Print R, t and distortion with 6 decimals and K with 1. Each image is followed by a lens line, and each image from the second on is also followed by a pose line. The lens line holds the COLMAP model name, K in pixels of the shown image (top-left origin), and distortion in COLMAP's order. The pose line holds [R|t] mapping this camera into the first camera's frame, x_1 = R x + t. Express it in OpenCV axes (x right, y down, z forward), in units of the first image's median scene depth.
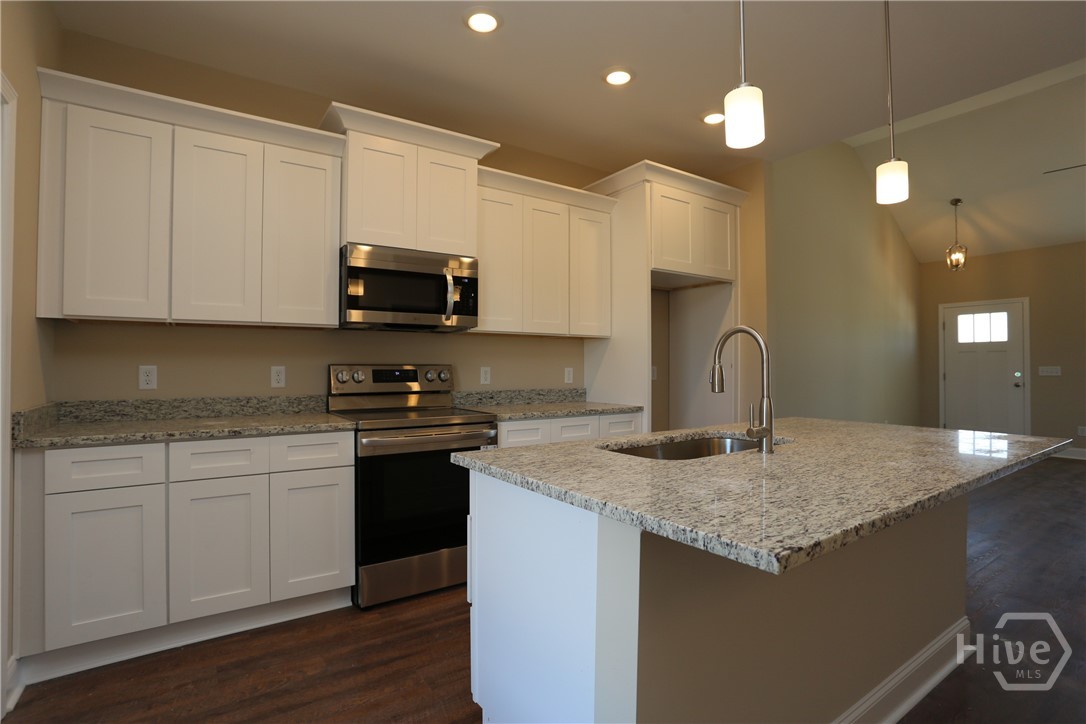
lens RADIAL K [[528.3, 0, 537.1], [0, 528.3, 361.9], [0, 0, 1]] dist [-0.078293, 0.033790]
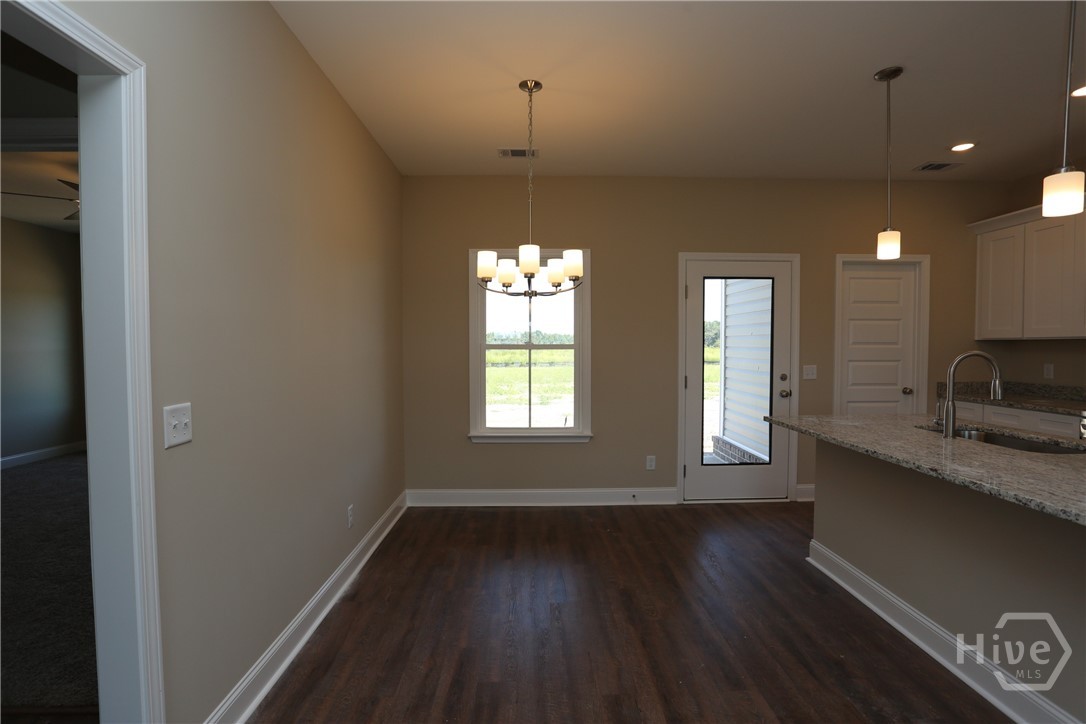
lens RADIAL K [[528.3, 0, 537.1], [0, 528.3, 361.9], [0, 0, 1]] dist [-0.078293, 0.033790]
pose [[-0.558744, 0.030037, -0.828796, 1.064009], [0.011966, 0.999532, 0.028158, -0.046379], [0.829254, 0.005815, -0.558842, 0.384798]]
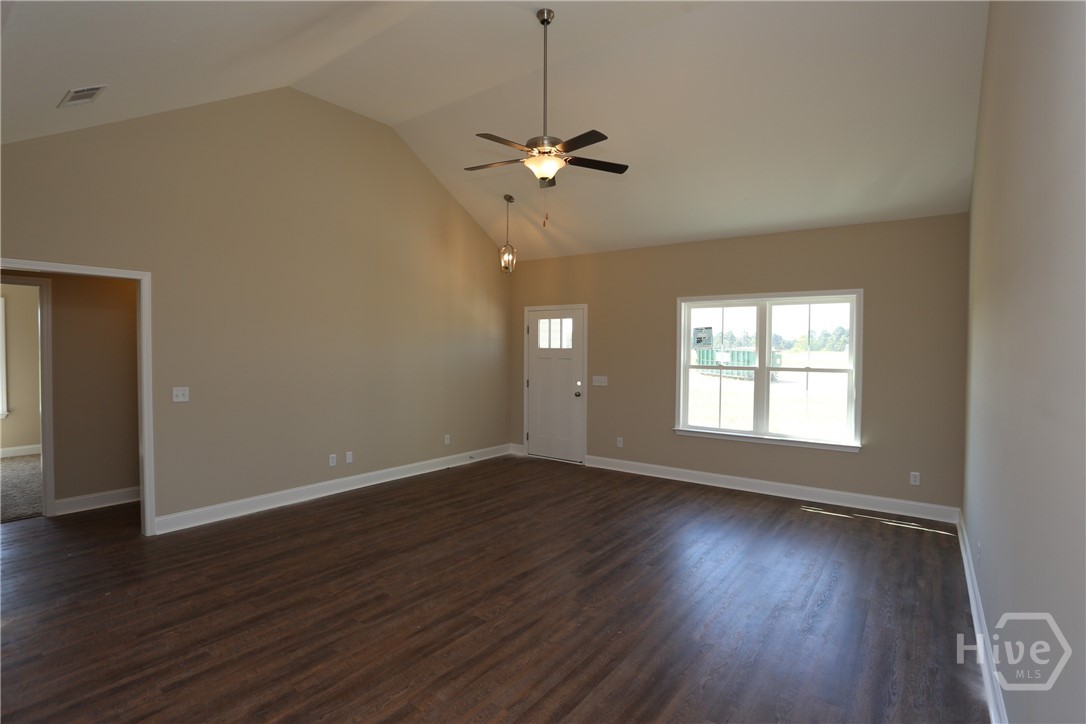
lens RADIAL K [[528.3, 0, 537.1], [0, 528.3, 361.9], [0, 0, 1]] dist [-0.078293, 0.033790]
pose [[0.951125, -0.002844, 0.308792, 1.082330], [-0.010304, 0.999109, 0.040938, -0.108412], [-0.308633, -0.042119, 0.950248, 0.130706]]
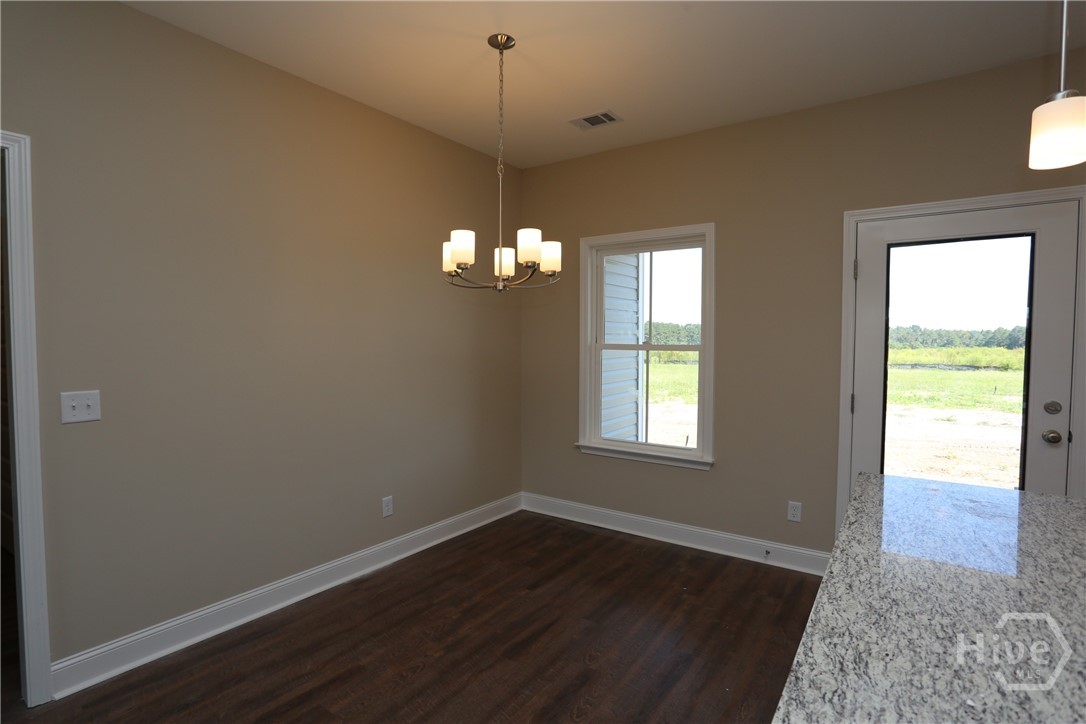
lens RADIAL K [[528.3, 0, 537.1], [0, 528.3, 361.9], [0, 0, 1]] dist [-0.078293, 0.033790]
pose [[-0.941167, 0.011632, -0.337741, 0.582589], [0.000802, 0.999481, 0.032189, -0.052129], [0.337940, 0.030025, -0.940689, 0.589662]]
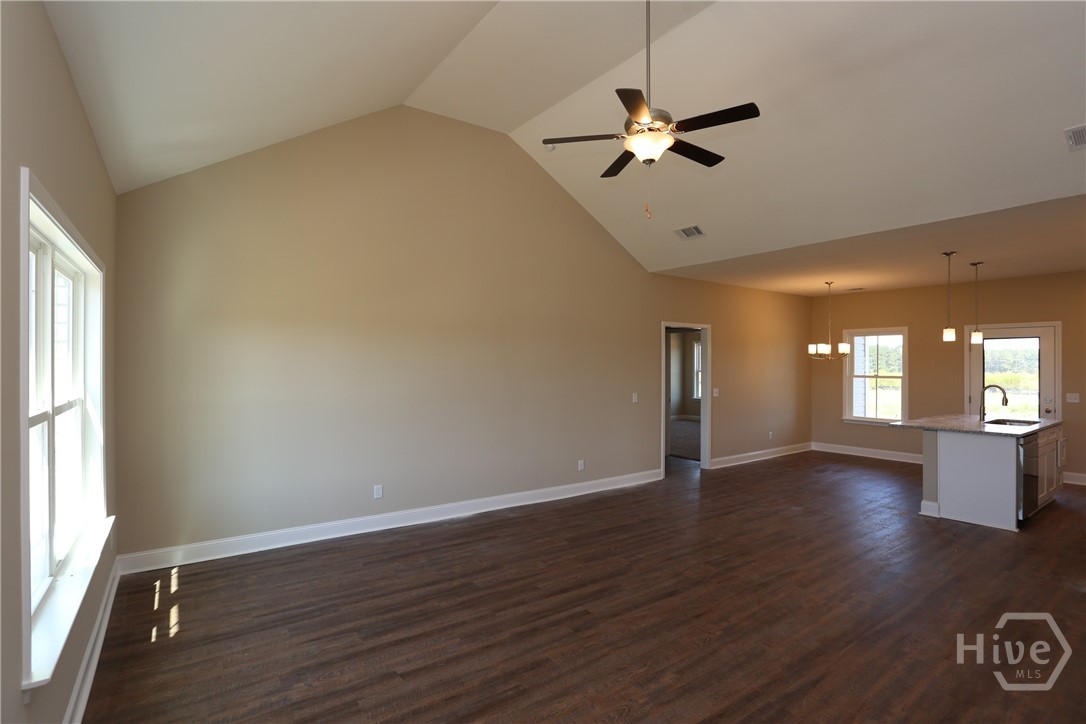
lens RADIAL K [[528.3, 0, 537.1], [0, 528.3, 361.9], [0, 0, 1]] dist [-0.078293, 0.033790]
pose [[-0.999994, -0.000690, -0.003525, 1.640283], [-0.000645, 0.999919, -0.012718, -0.085808], [0.003533, -0.012715, -0.999913, 2.107144]]
